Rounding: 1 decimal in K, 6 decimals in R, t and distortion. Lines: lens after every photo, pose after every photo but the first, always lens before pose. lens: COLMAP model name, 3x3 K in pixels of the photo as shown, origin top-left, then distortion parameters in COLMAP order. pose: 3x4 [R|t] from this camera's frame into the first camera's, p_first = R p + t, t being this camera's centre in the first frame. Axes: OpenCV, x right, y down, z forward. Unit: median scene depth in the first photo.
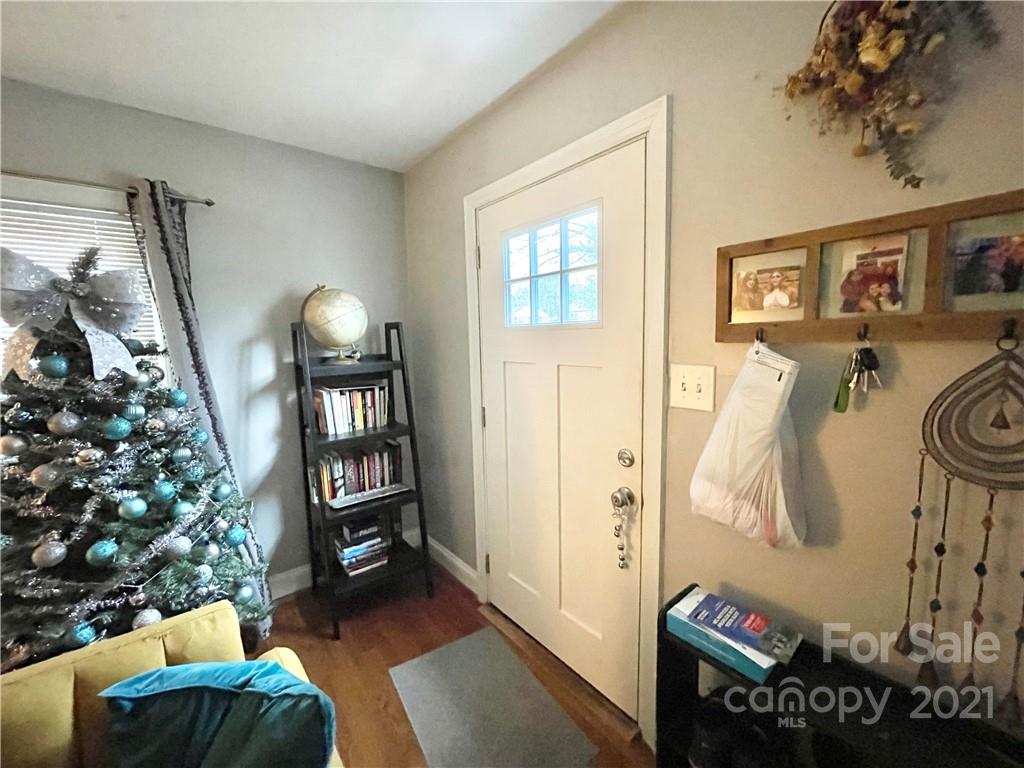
lens RADIAL K [[414.8, 0, 507.6], [0, 414.8, 382.3], [0, 0, 1]] dist [0.000750, 0.000578]
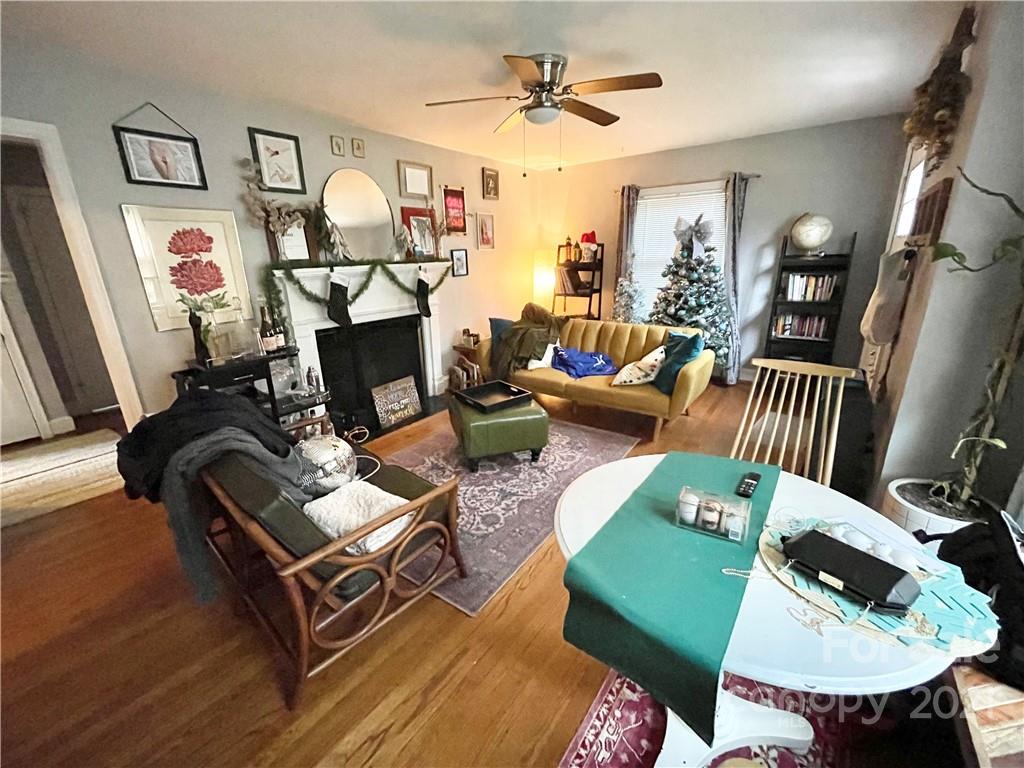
lens RADIAL K [[414.8, 0, 507.6], [0, 414.8, 382.3], [0, 0, 1]] dist [0.000750, 0.000578]
pose [[0.263095, 0.298630, -0.917388, 1.184114], [-0.086865, 0.954358, 0.285753, 0.070050], [0.960851, 0.004509, 0.277028, -0.793718]]
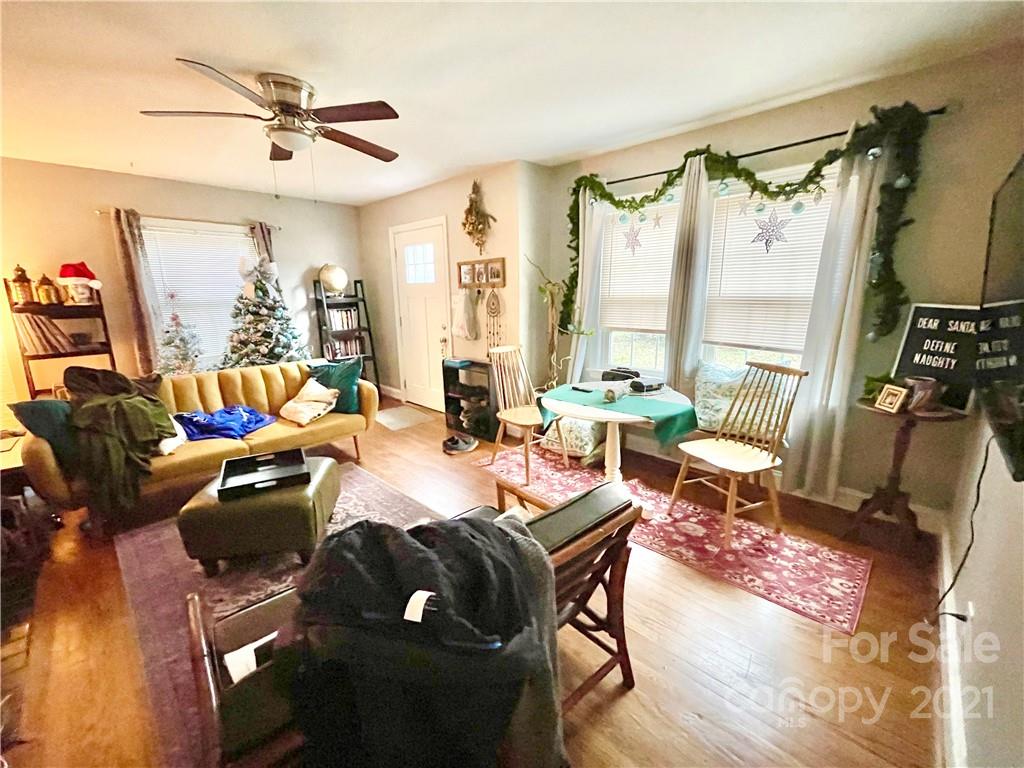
lens RADIAL K [[414.8, 0, 507.6], [0, 414.8, 382.3], [0, 0, 1]] dist [0.000750, 0.000578]
pose [[0.992038, -0.018486, 0.124576, 0.278365], [0.004750, 0.993957, 0.109667, 0.195974], [-0.125851, -0.108202, 0.986131, -1.651157]]
